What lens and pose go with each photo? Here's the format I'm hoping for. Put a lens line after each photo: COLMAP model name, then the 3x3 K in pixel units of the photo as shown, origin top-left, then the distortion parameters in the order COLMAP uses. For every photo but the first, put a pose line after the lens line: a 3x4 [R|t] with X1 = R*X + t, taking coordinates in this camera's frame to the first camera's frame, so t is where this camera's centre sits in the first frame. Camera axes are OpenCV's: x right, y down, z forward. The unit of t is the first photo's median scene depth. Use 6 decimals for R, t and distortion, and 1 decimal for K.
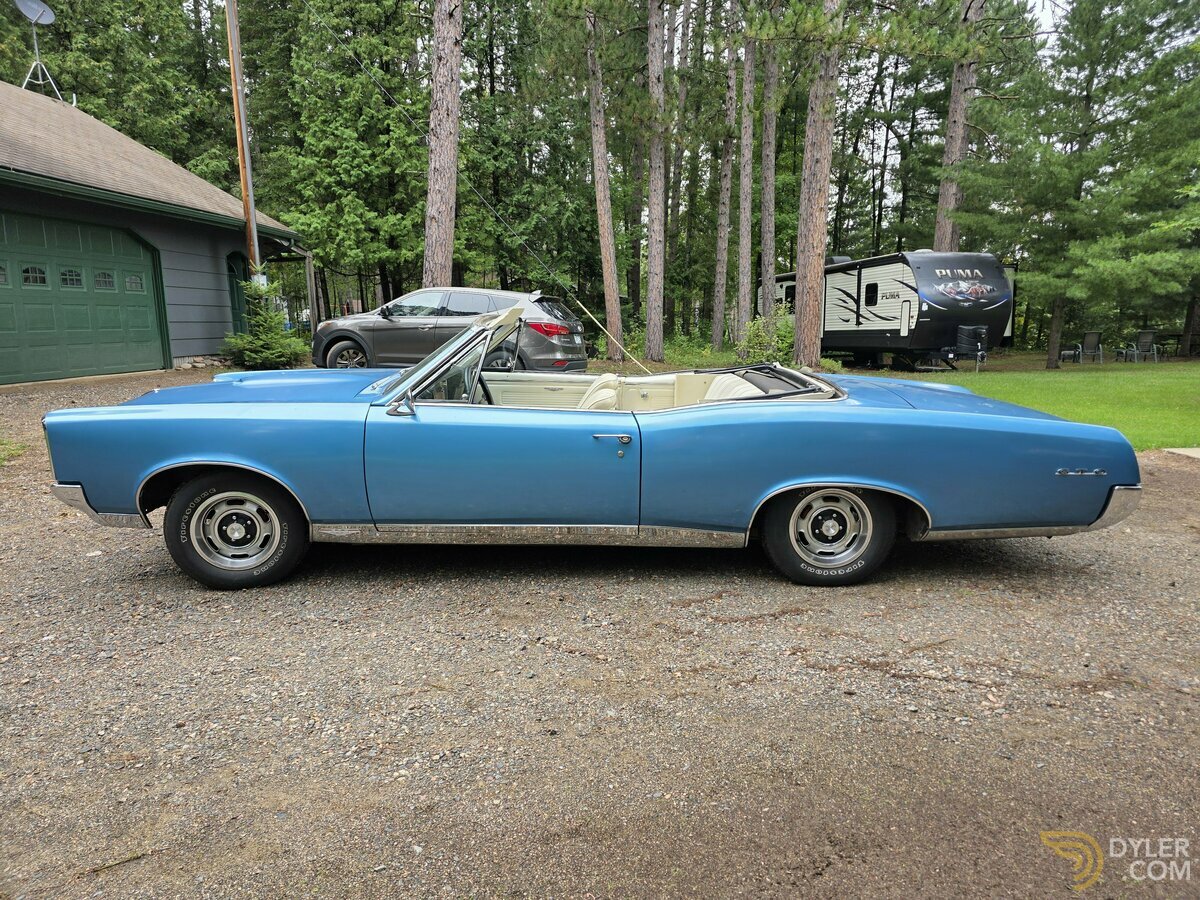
lens RADIAL K [[779.9, 0, 606.4], [0, 779.9, 448.9], [0, 0, 1]] dist [0.044199, -0.028927]
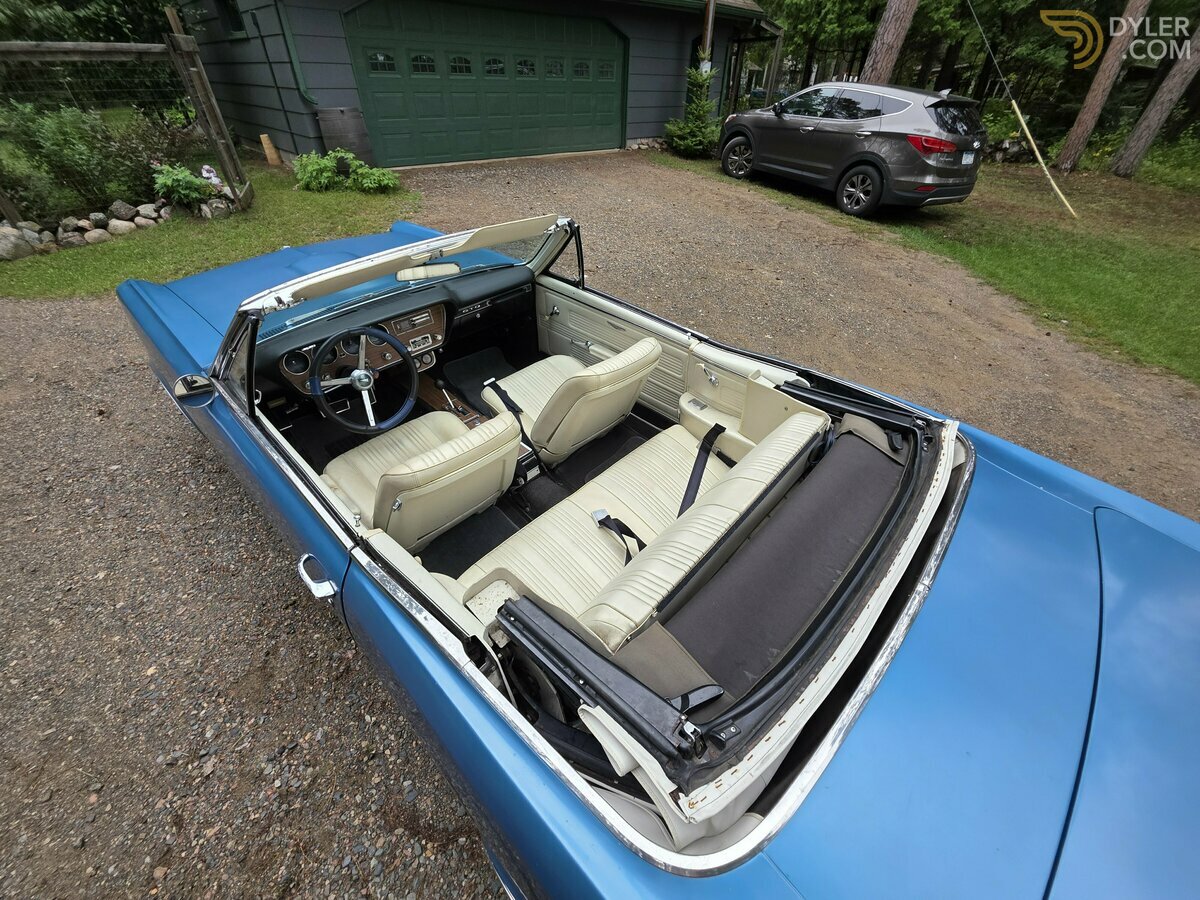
lens RADIAL K [[480.7, 0, 603.8], [0, 480.7, 448.3], [0, 0, 1]] dist [0.000461, -0.000671]
pose [[0.739645, 0.431548, -0.516422, 0.060011], [-0.139839, 0.849148, 0.509306, -0.059682], [0.658309, -0.304490, 0.688415, 0.180623]]
